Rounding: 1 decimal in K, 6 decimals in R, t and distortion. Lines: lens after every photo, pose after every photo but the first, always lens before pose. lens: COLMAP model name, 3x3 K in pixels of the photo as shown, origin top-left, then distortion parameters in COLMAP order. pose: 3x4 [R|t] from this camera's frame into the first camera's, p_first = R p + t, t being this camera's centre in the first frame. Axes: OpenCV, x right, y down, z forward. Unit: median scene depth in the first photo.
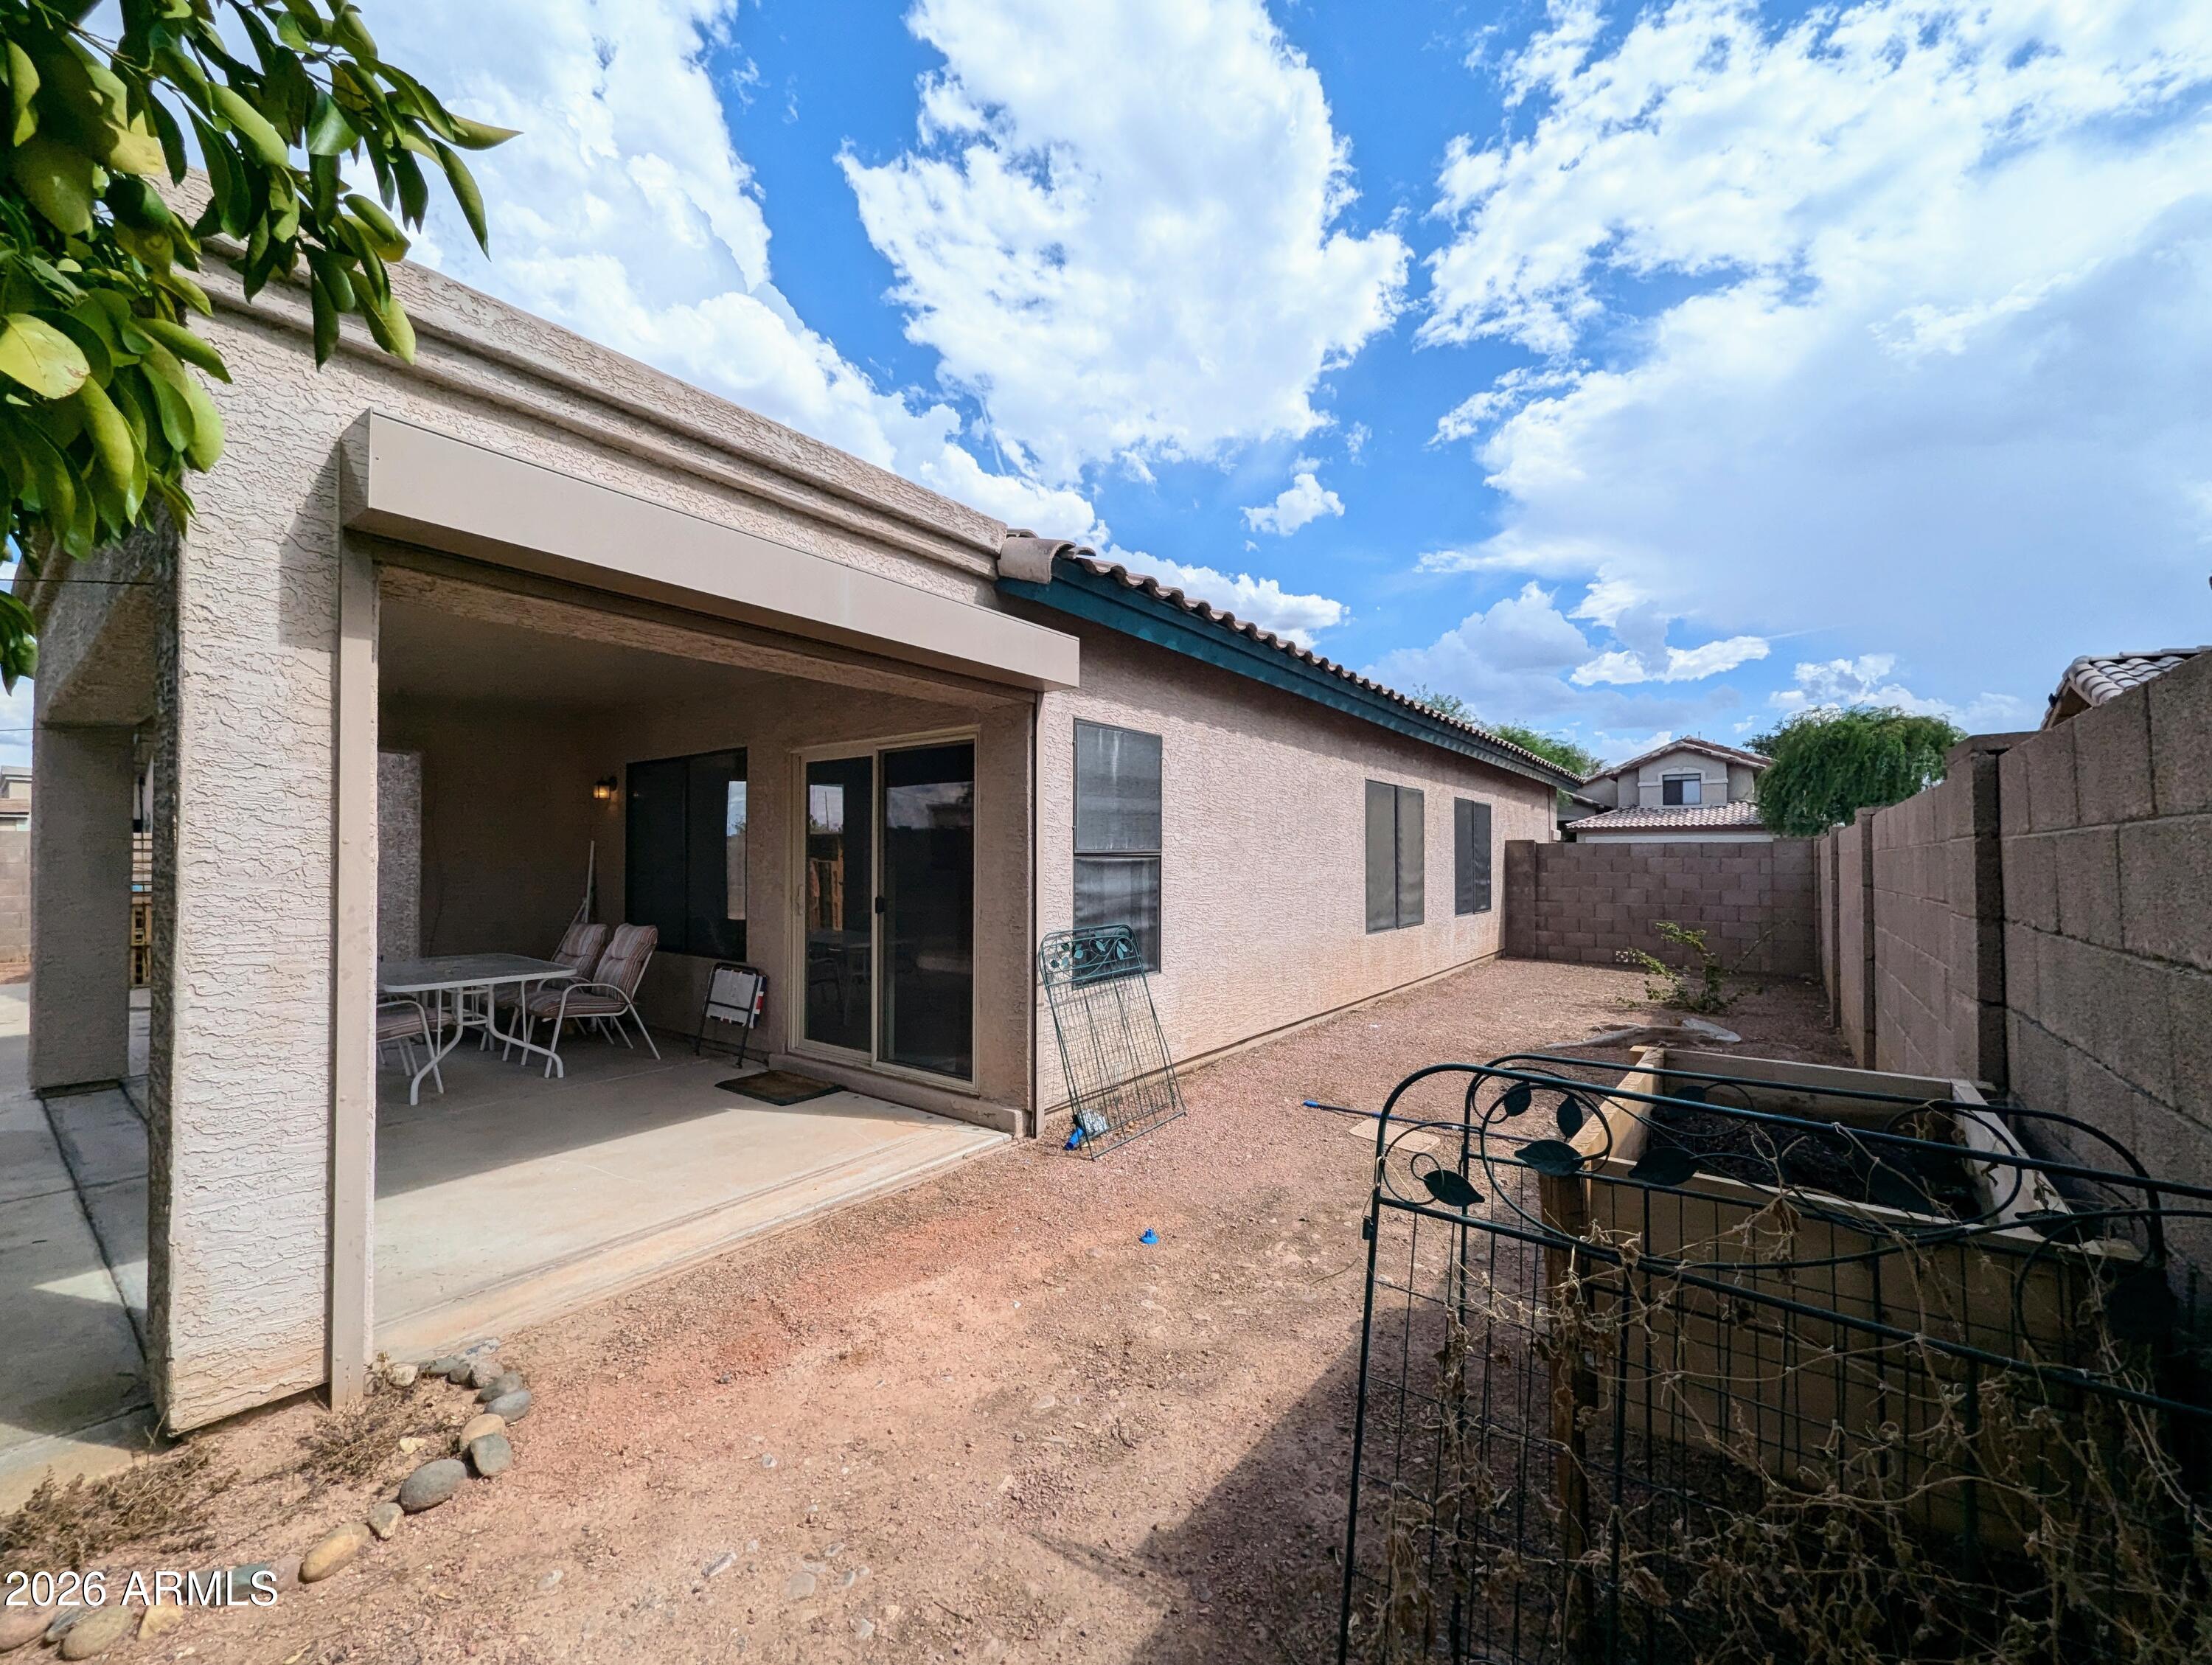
lens RADIAL K [[873.9, 0, 1099.1], [0, 873.9, 845.6], [0, 0, 1]] dist [-0.003421, -0.000024]
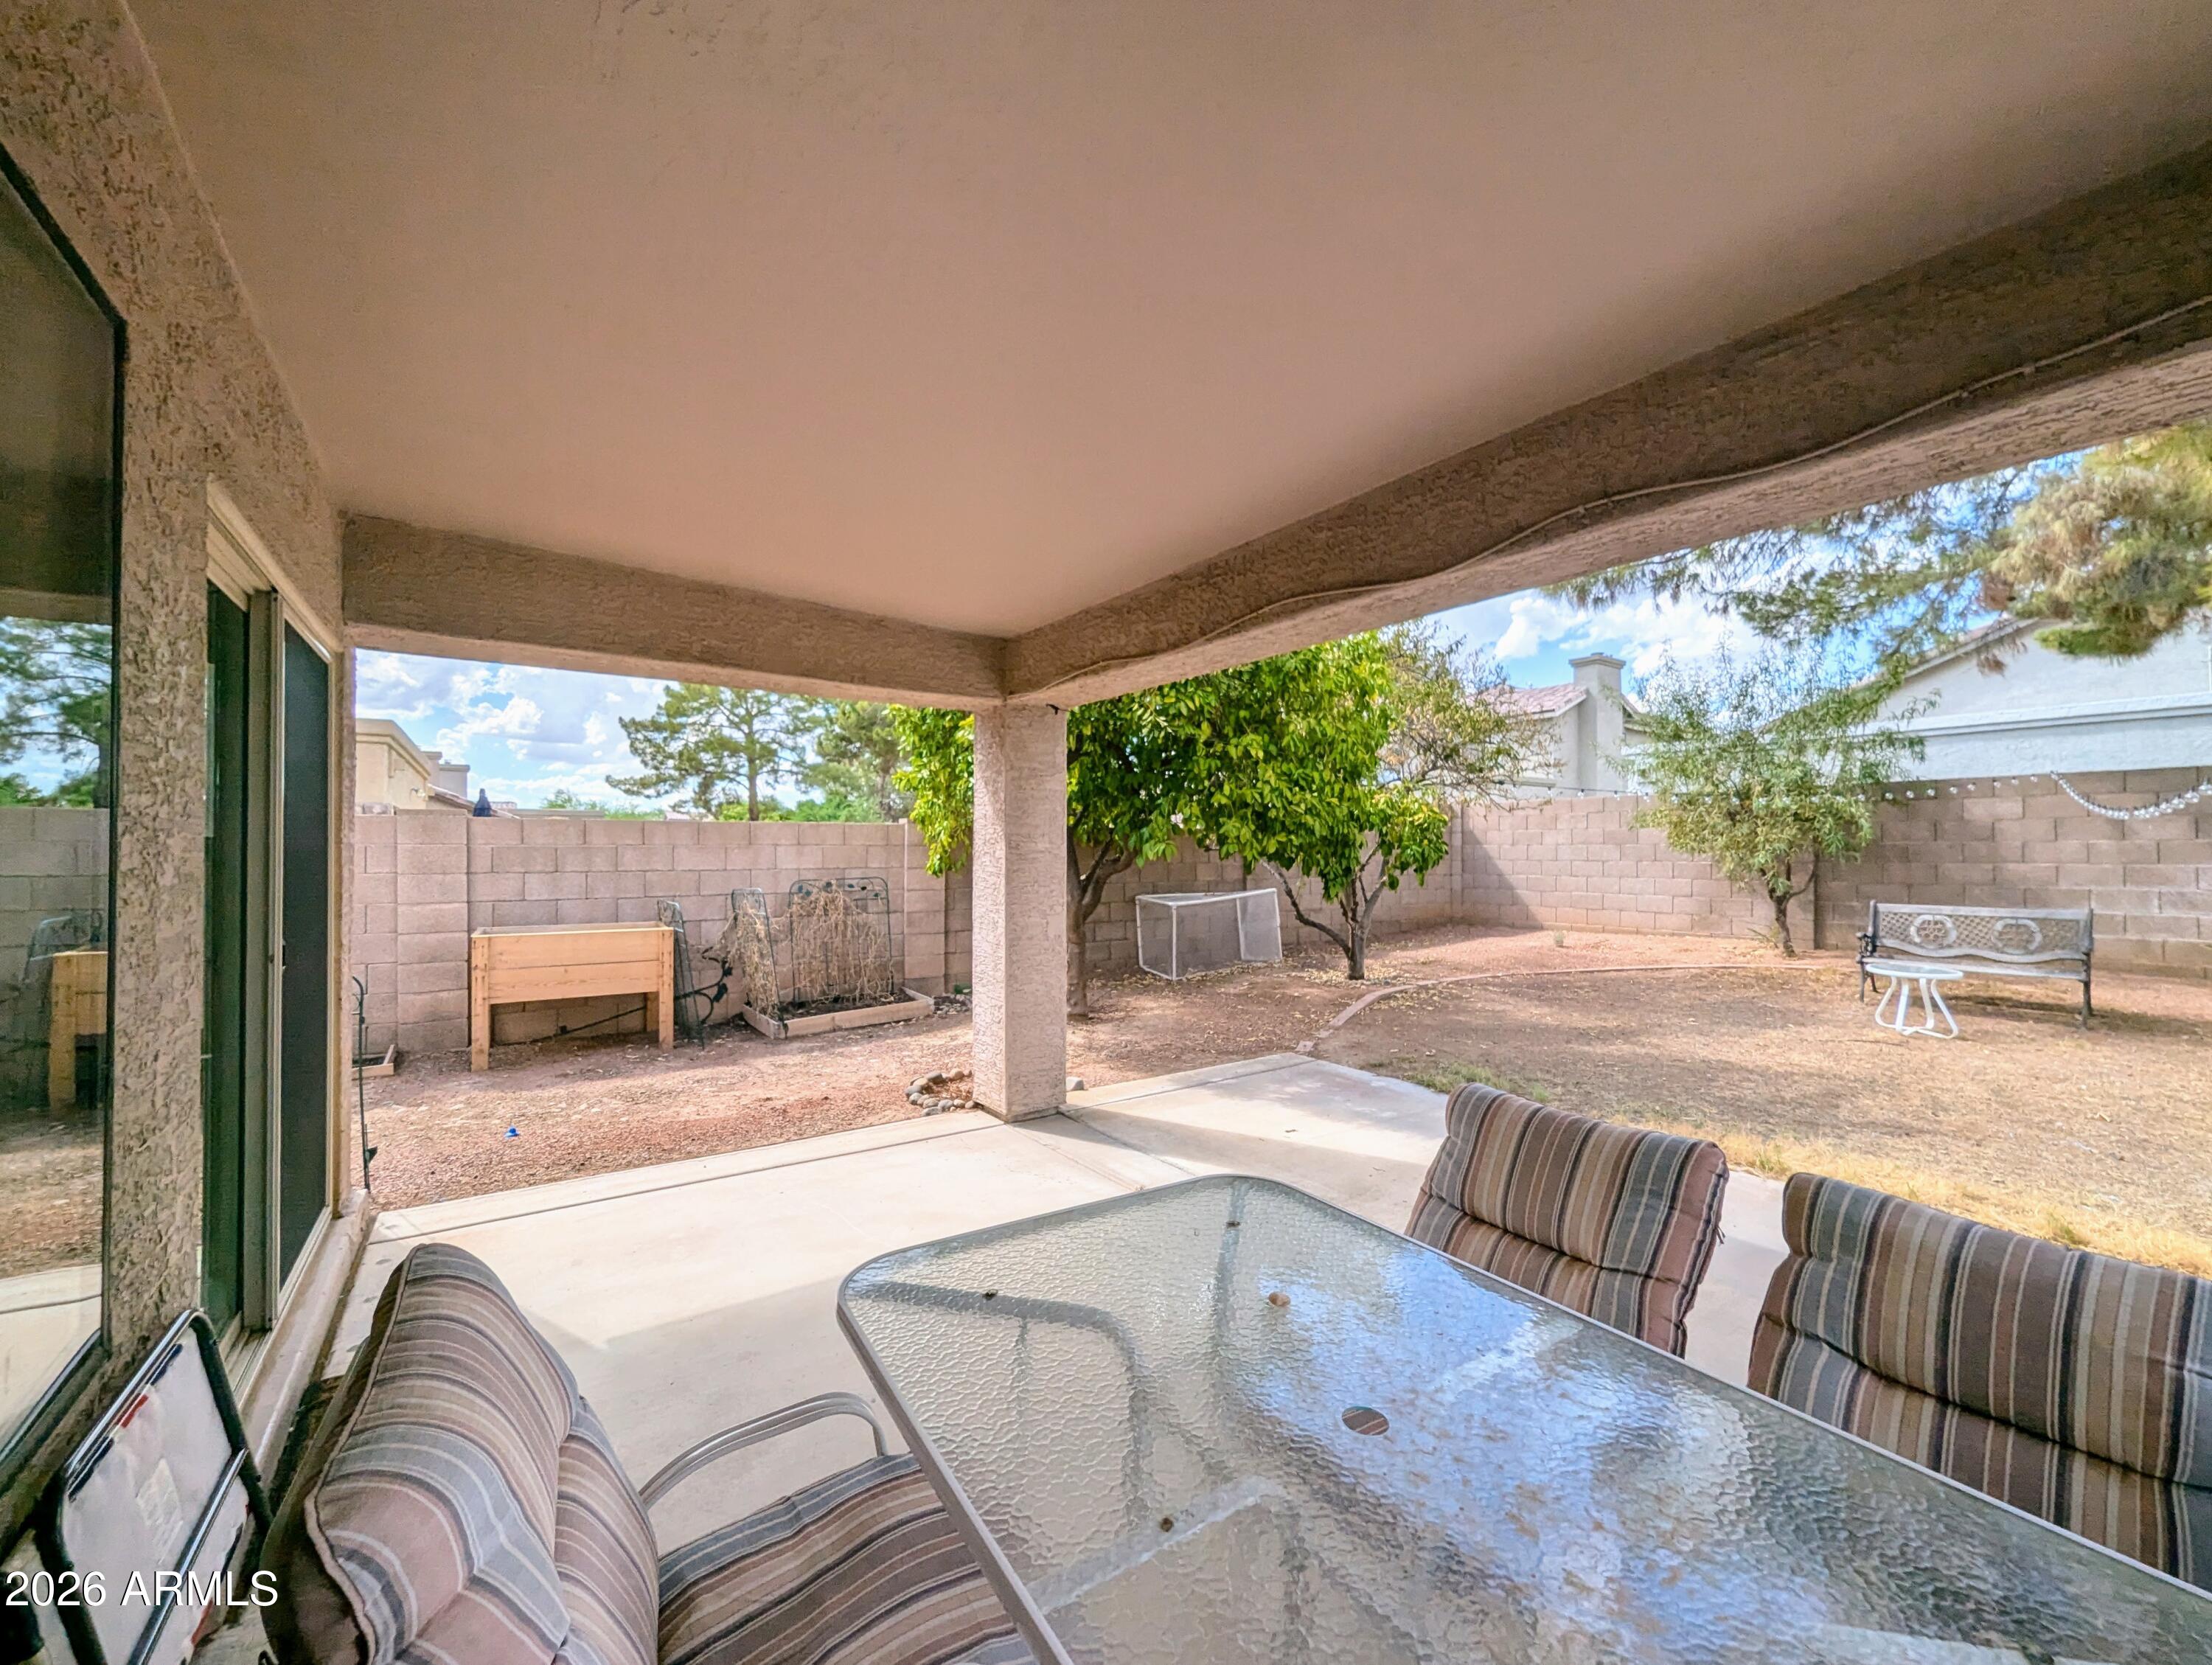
lens RADIAL K [[873.9, 0, 1099.1], [0, 873.9, 845.6], [0, 0, 1]] dist [-0.003421, -0.000024]
pose [[-0.944465, 0.002769, 0.328601, -1.694695], [-0.004702, 0.999748, -0.021940, 0.049694], [-0.328579, -0.022266, -0.944214, 2.707516]]
